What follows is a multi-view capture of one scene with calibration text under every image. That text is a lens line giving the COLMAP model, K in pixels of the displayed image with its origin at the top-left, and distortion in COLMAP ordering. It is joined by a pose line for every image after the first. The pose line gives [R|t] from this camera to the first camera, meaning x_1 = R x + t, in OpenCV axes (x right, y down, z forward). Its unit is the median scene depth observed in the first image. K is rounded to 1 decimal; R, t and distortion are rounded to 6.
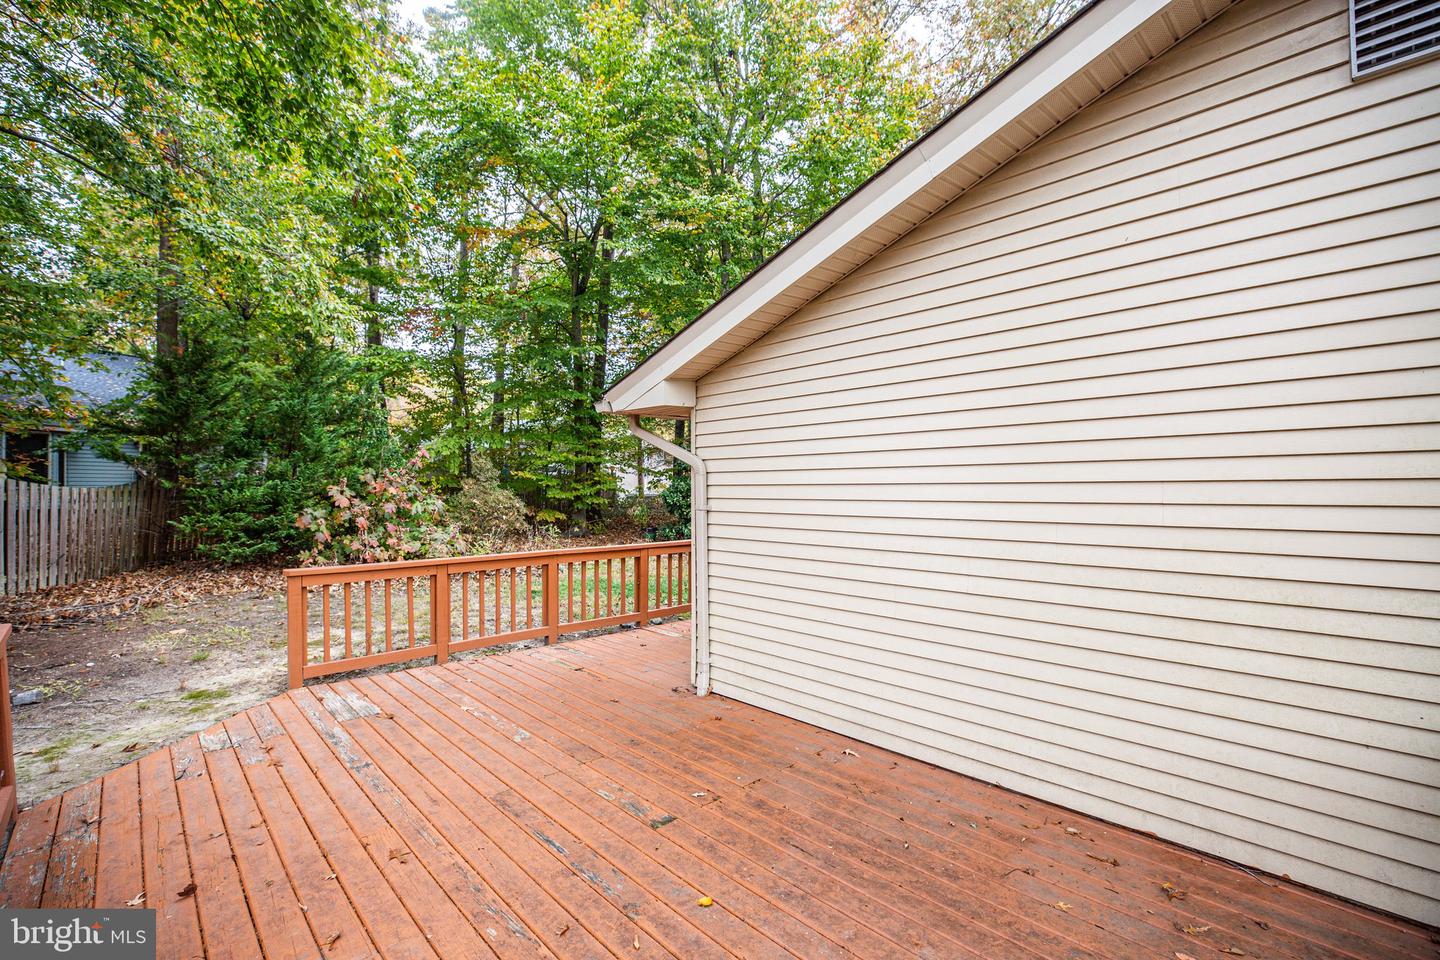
lens RADIAL K [[648.7, 0, 731.8], [0, 648.7, 482.2], [0, 0, 1]] dist [-0.016803, 0.004712]
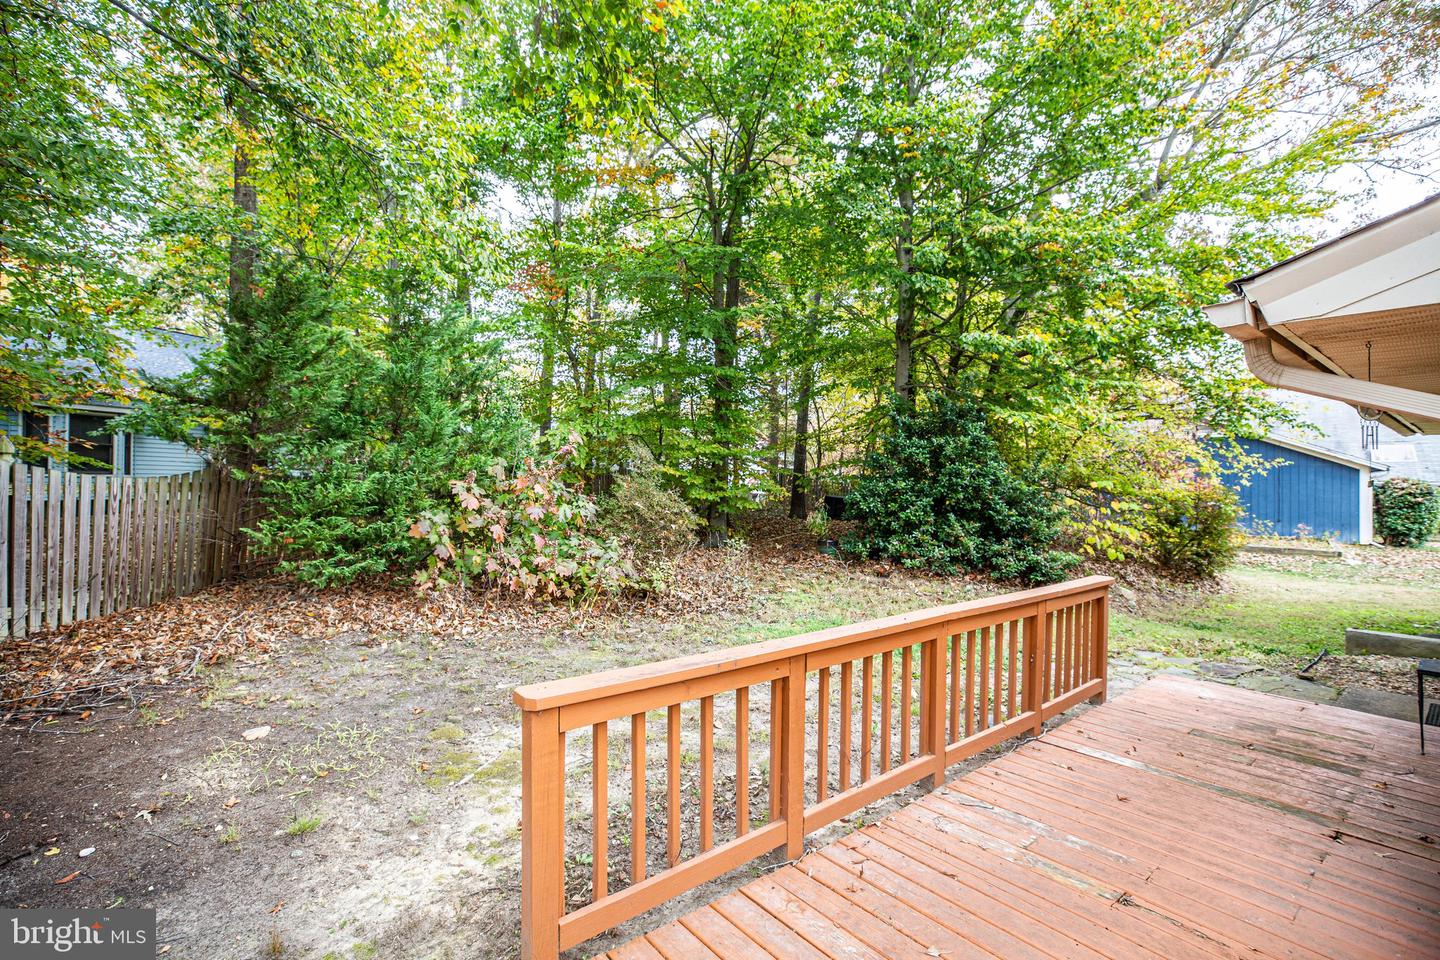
lens RADIAL K [[648.7, 0, 732.2], [0, 648.7, 483.3], [0, 0, 1]] dist [-0.016803, 0.004712]
pose [[0.997731, 0.016431, -0.065288, -0.274700], [-0.016229, 0.999862, 0.003625, 0.001116], [0.065339, -0.002557, 0.997860, 0.308858]]
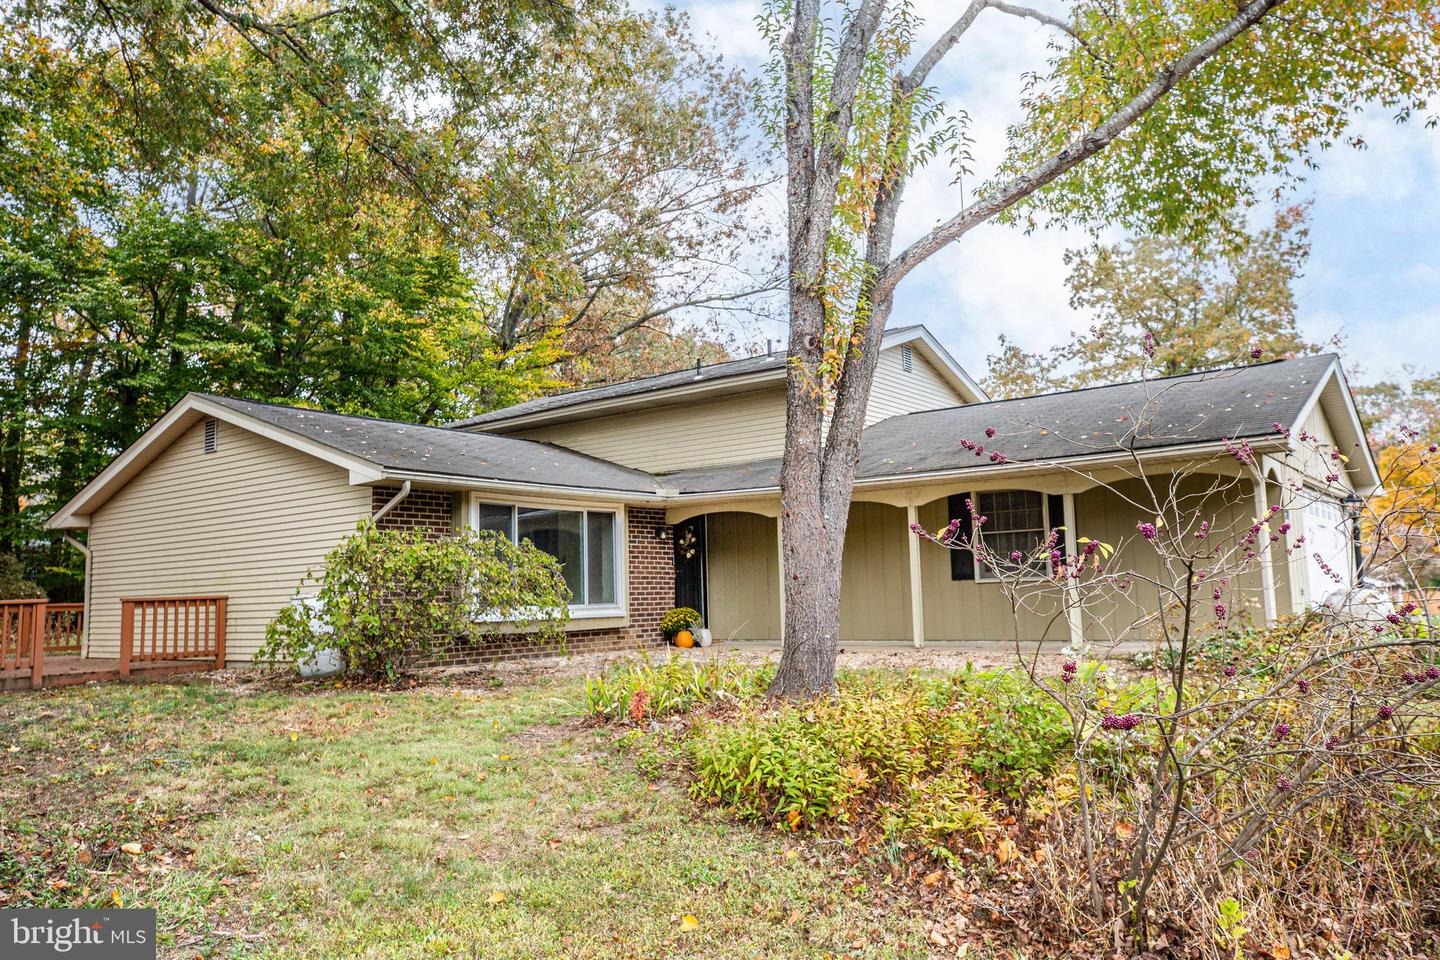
lens RADIAL K [[994.7, 0, 705.3], [0, 994.7, 481.2], [0, 0, 1]] dist [0.023115, -0.002271]
pose [[0.982993, -0.004338, 0.183591, 0.674816], [0.024208, 0.994058, -0.106125, 0.071732], [-0.182039, 0.108765, 0.977257, -1.341816]]
